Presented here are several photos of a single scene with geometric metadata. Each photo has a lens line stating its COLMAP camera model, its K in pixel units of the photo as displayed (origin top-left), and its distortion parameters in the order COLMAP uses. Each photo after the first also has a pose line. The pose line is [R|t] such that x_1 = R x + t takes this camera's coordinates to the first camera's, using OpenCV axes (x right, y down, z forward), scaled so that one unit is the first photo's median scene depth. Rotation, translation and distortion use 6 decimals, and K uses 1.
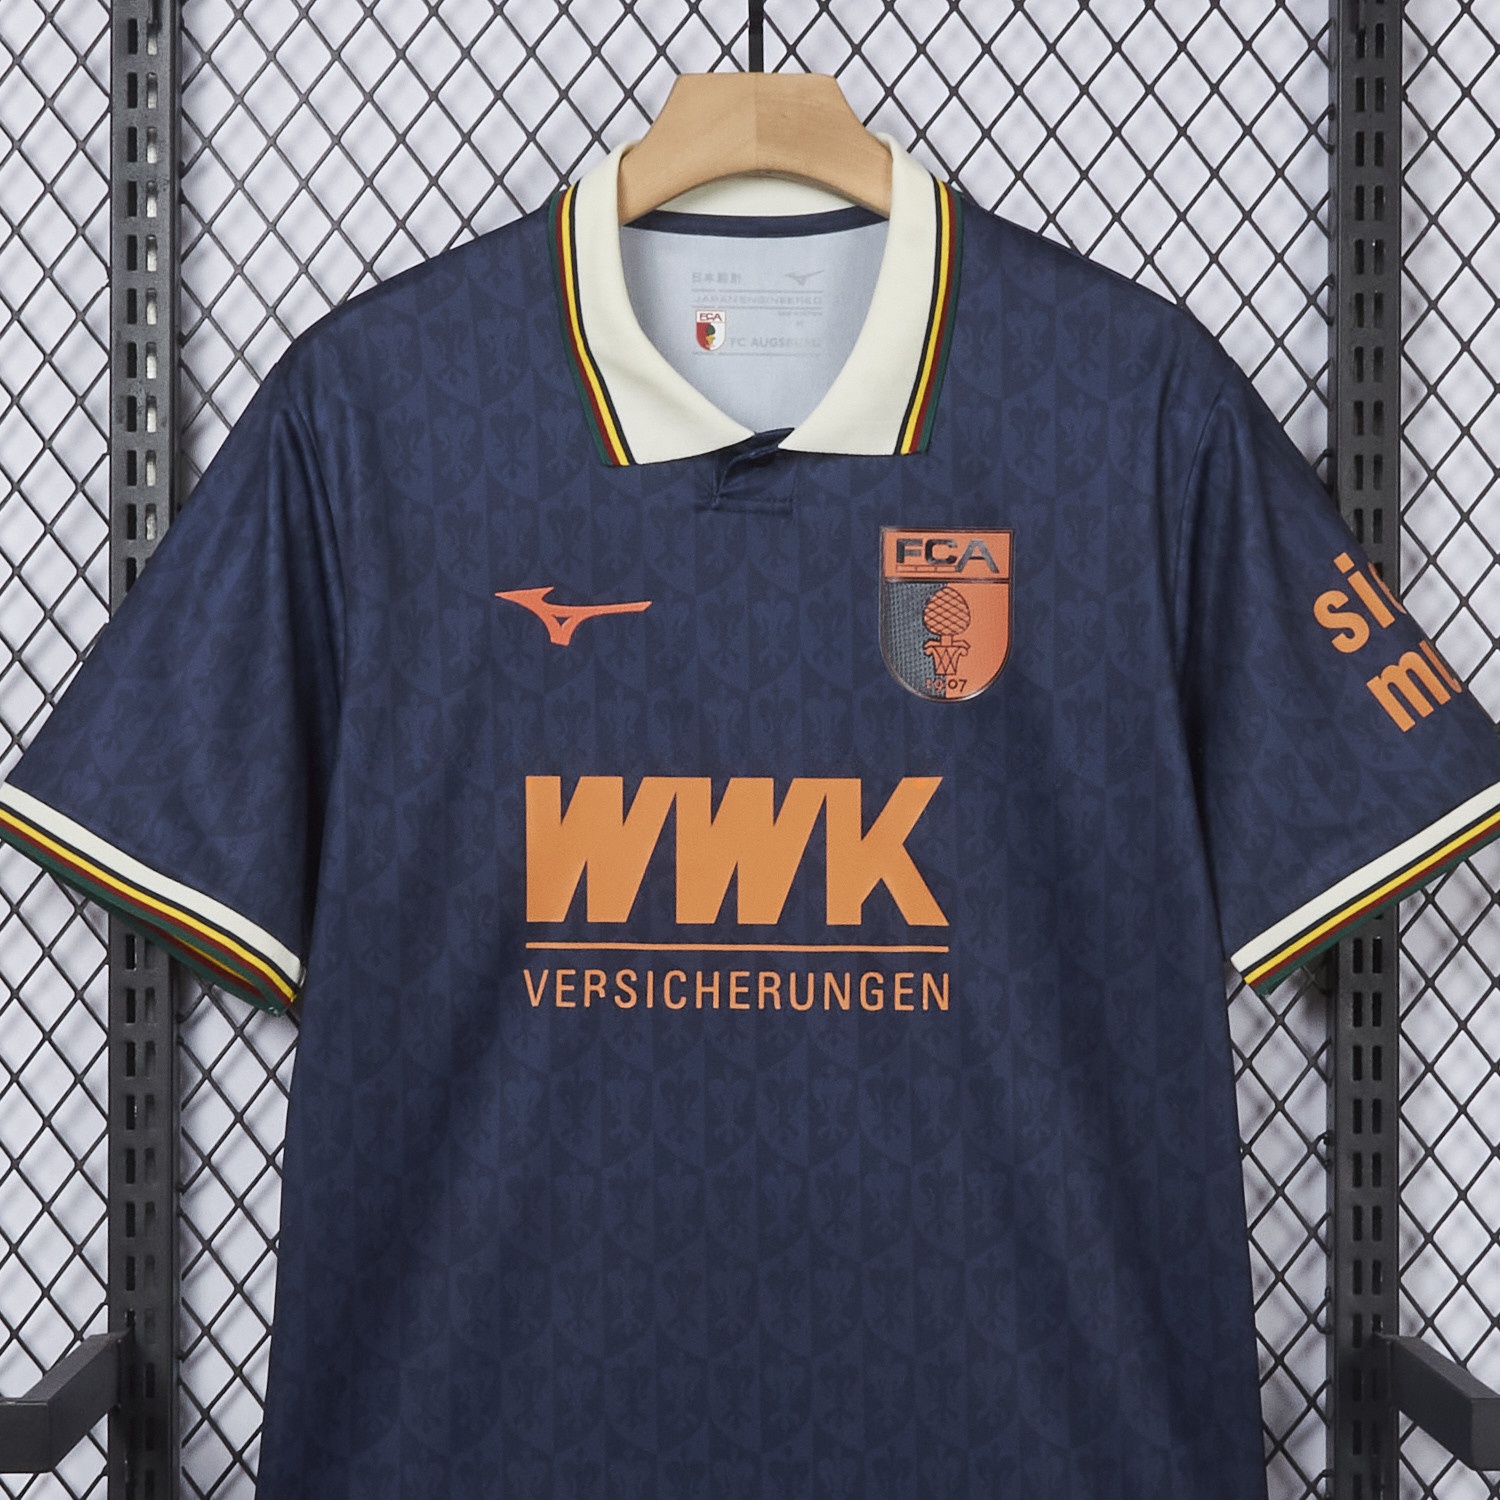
lens RADIAL K [[2782.2, 0, 745.7], [0, 2782.2, 760.5], [0, 0, 1]] dist [0.008945, 0.000000]
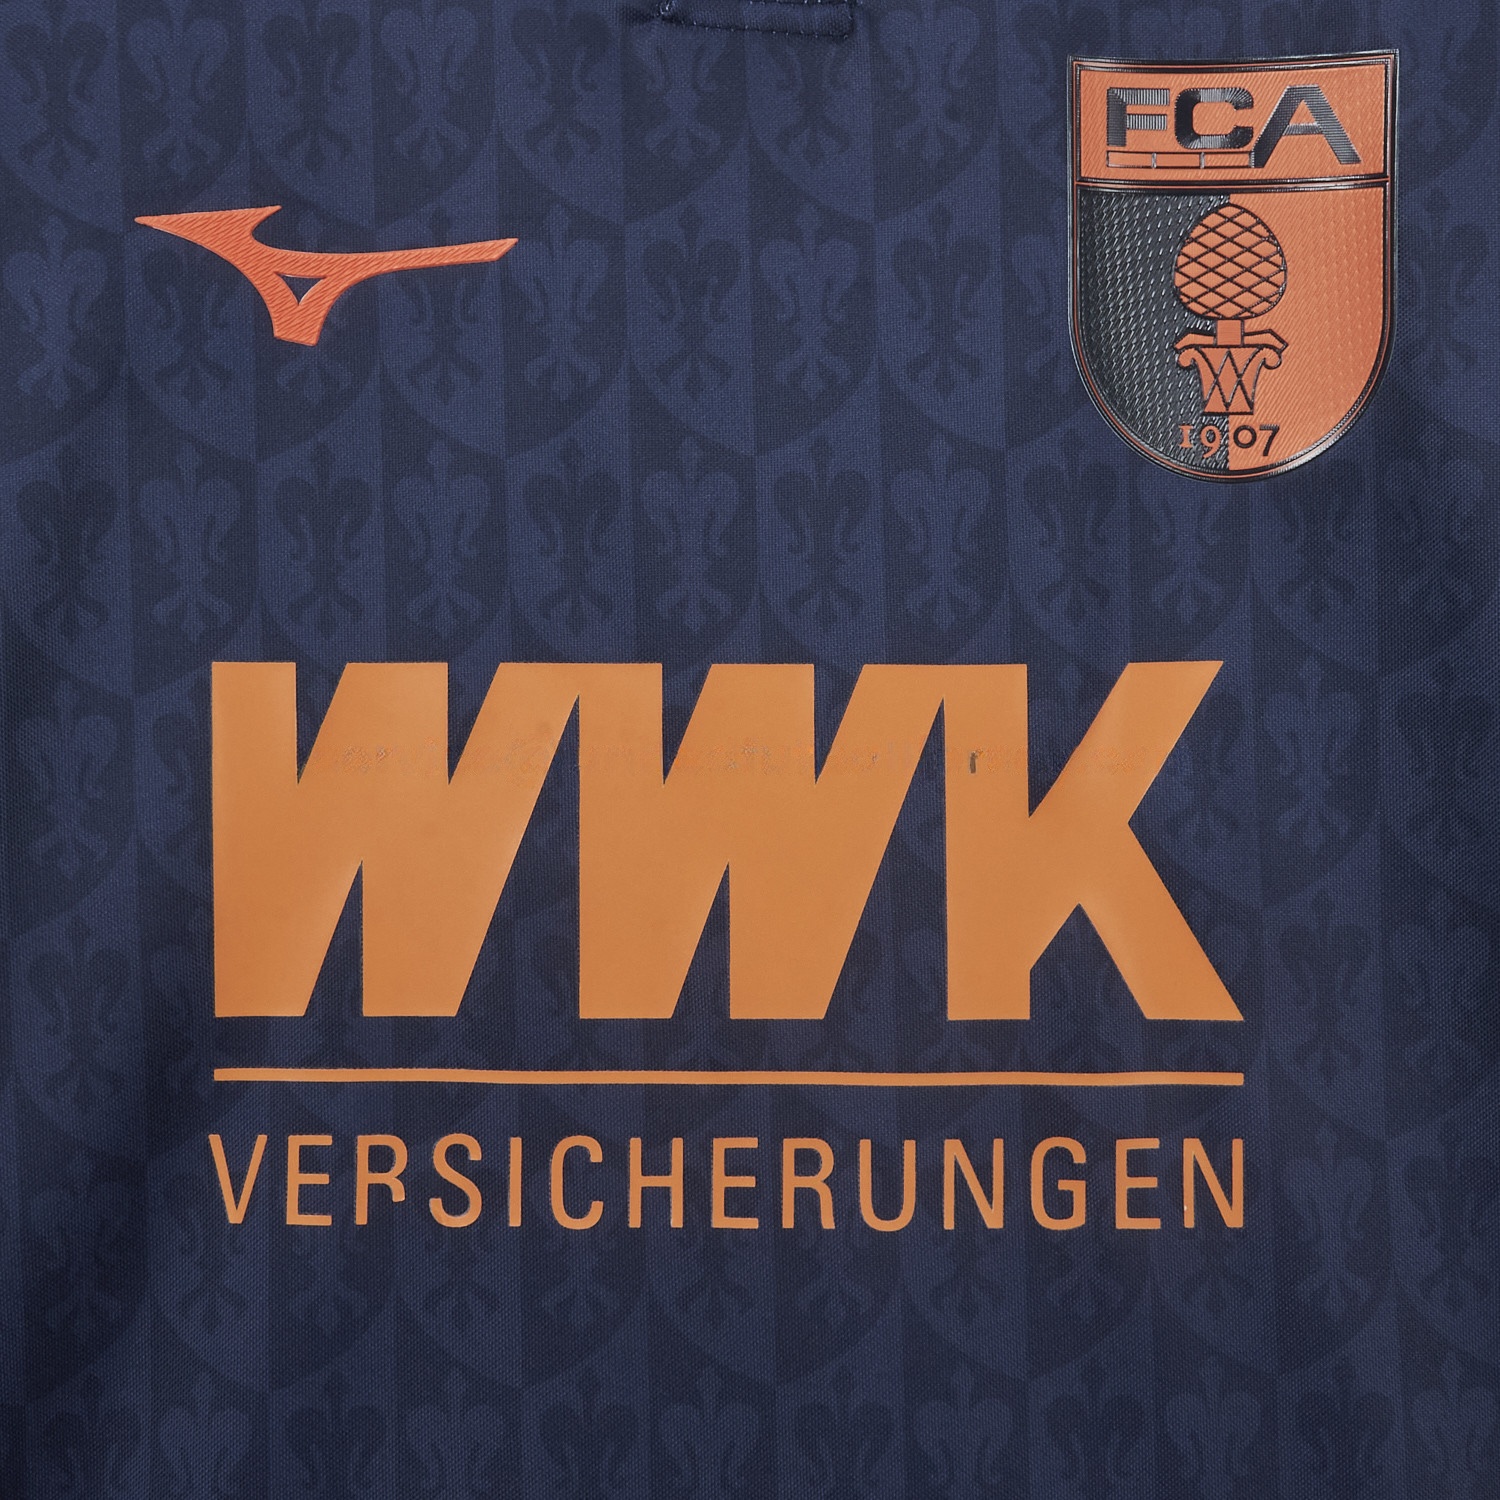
lens RADIAL K [[2782.2, 0, 741.0], [0, 2782.2, 720.4], [0, 0, 1]] dist [0.008945, 0.000000]
pose [[0.999931, -0.005568, -0.010324, 0.003318], [0.005186, 0.999315, -0.036643, 0.029727], [0.010521, 0.036586, 0.999275, 0.589202]]
